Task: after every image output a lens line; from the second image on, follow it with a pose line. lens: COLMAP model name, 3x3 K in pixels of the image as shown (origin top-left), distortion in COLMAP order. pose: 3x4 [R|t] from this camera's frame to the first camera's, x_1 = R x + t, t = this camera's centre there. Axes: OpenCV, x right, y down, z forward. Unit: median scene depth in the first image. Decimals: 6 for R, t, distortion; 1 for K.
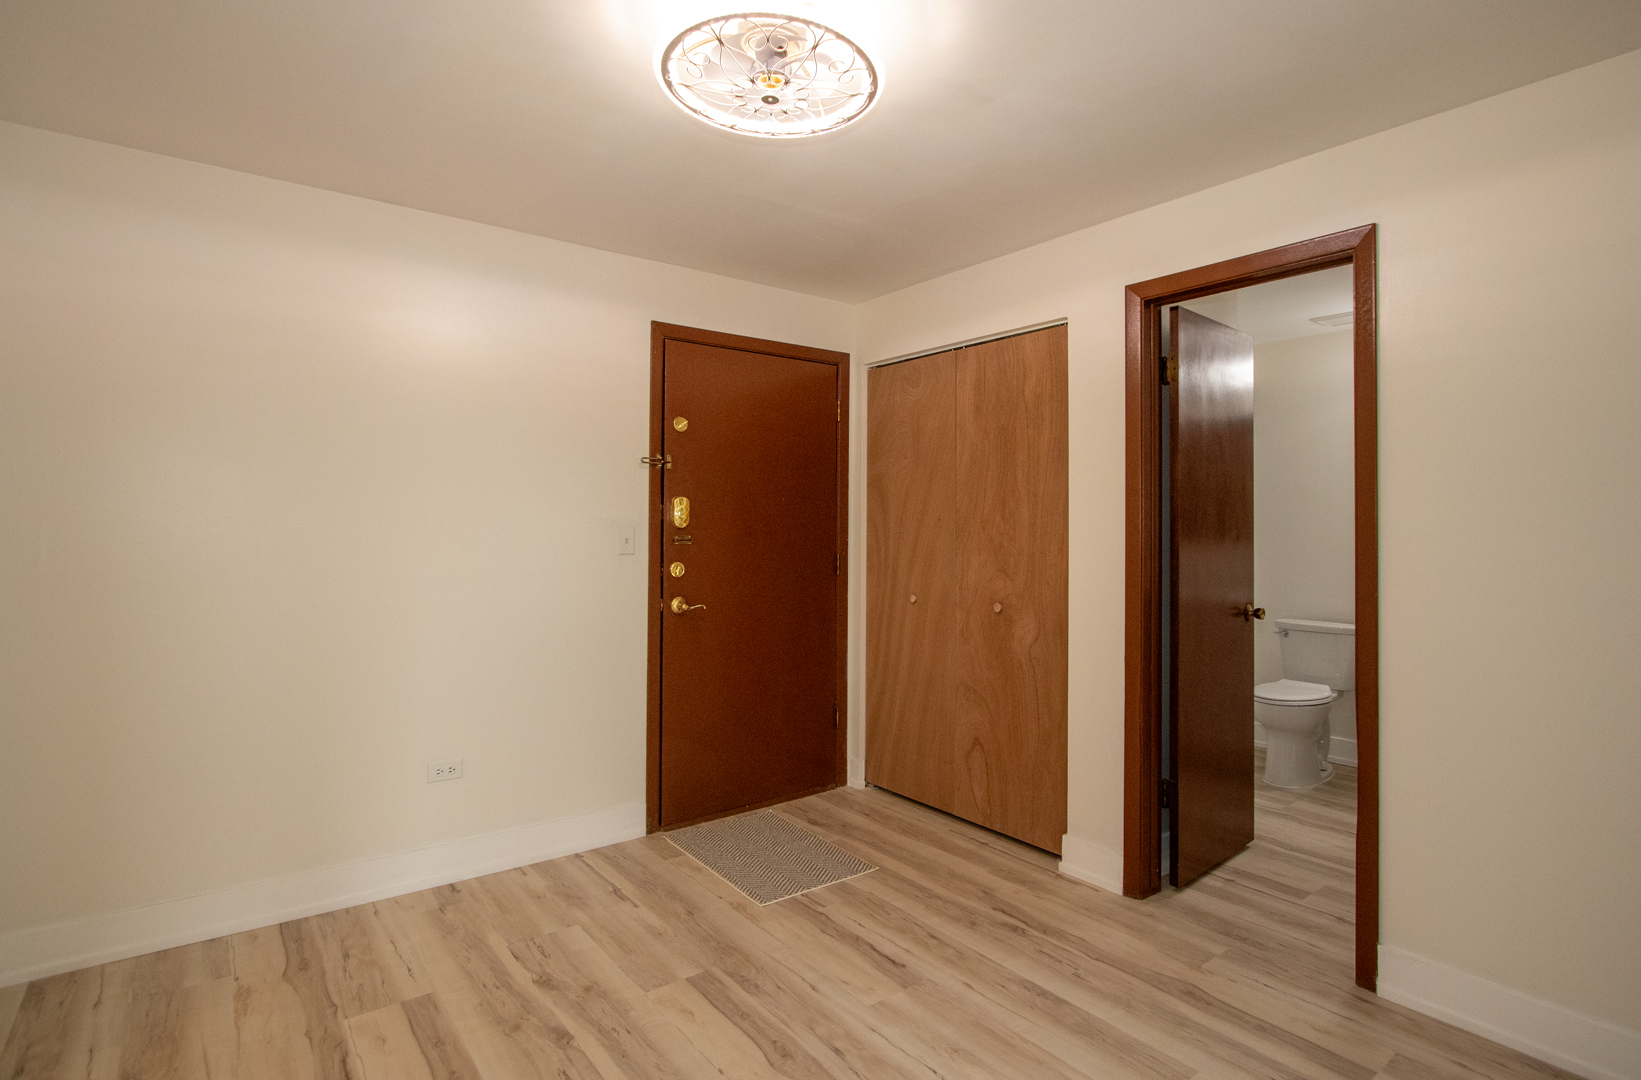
lens RADIAL K [[768.1, 0, 825.2], [0, 768.1, 530.4], [0, 0, 1]] dist [-0.013060, 0.001174]
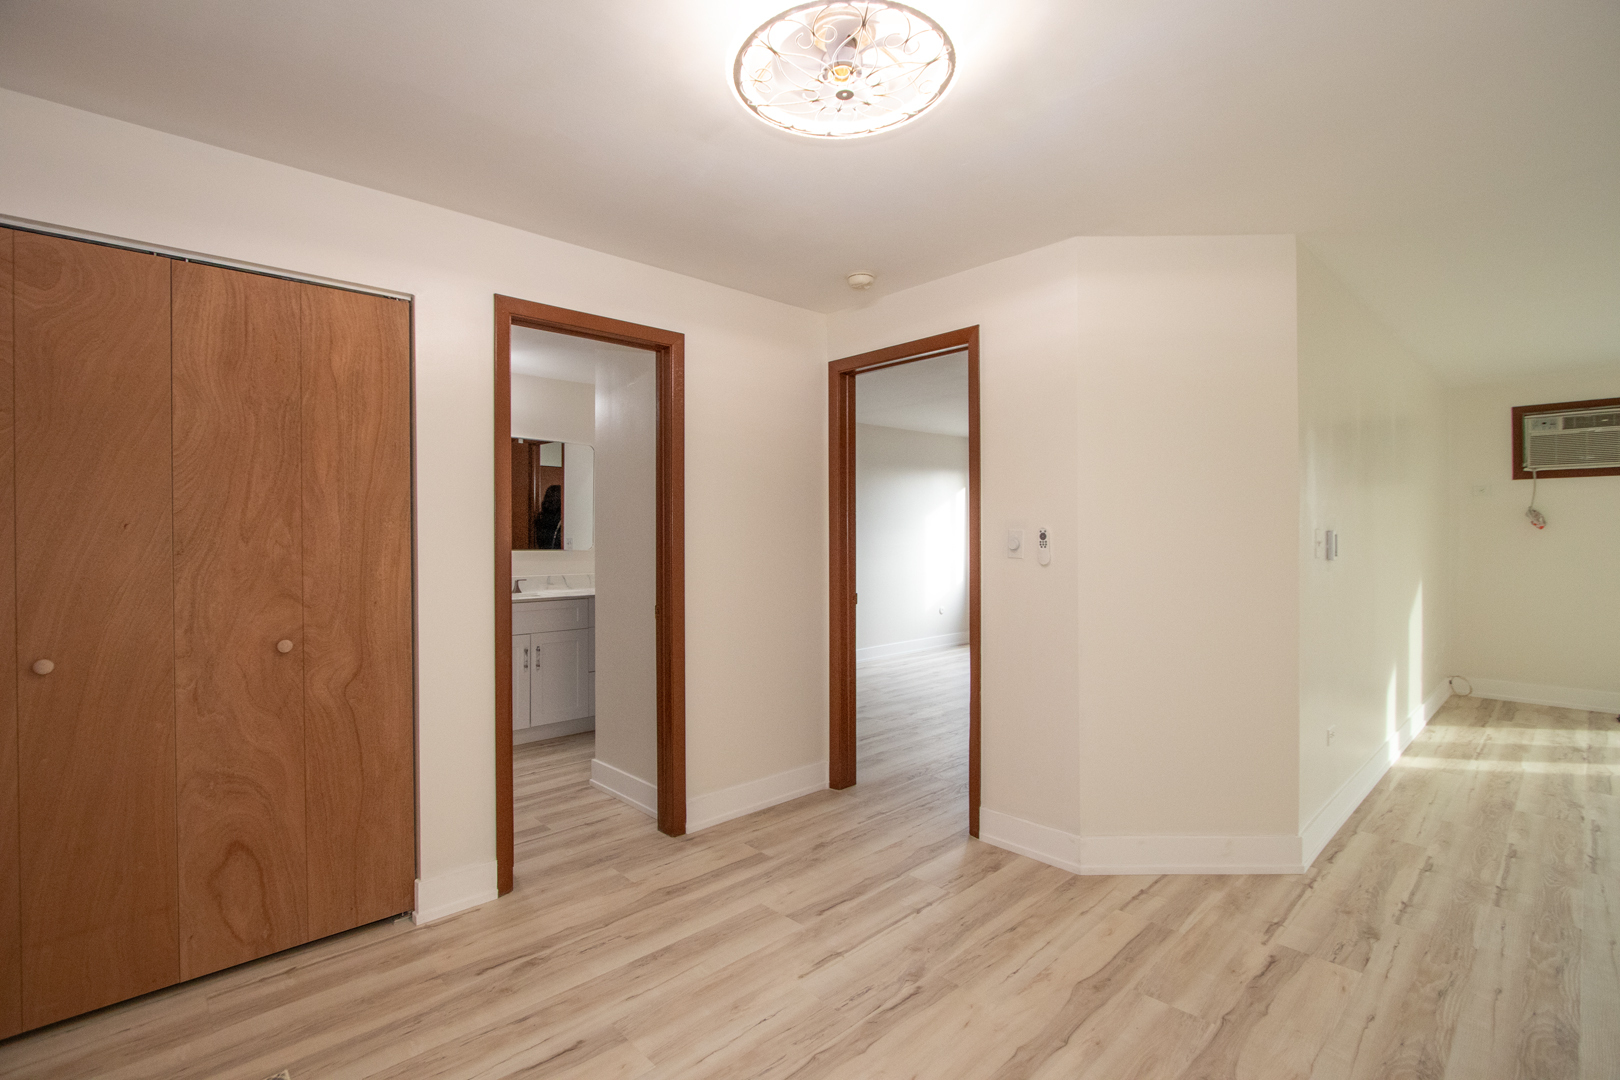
lens RADIAL K [[758.2, 0, 806.1], [0, 758.2, 545.5], [0, 0, 1]] dist [-0.013060, 0.001174]
pose [[-0.095929, -0.024958, 0.995075, -0.649473], [-0.009098, 0.999666, 0.024196, -0.021167], [-0.995347, -0.006732, -0.096124, 0.698480]]
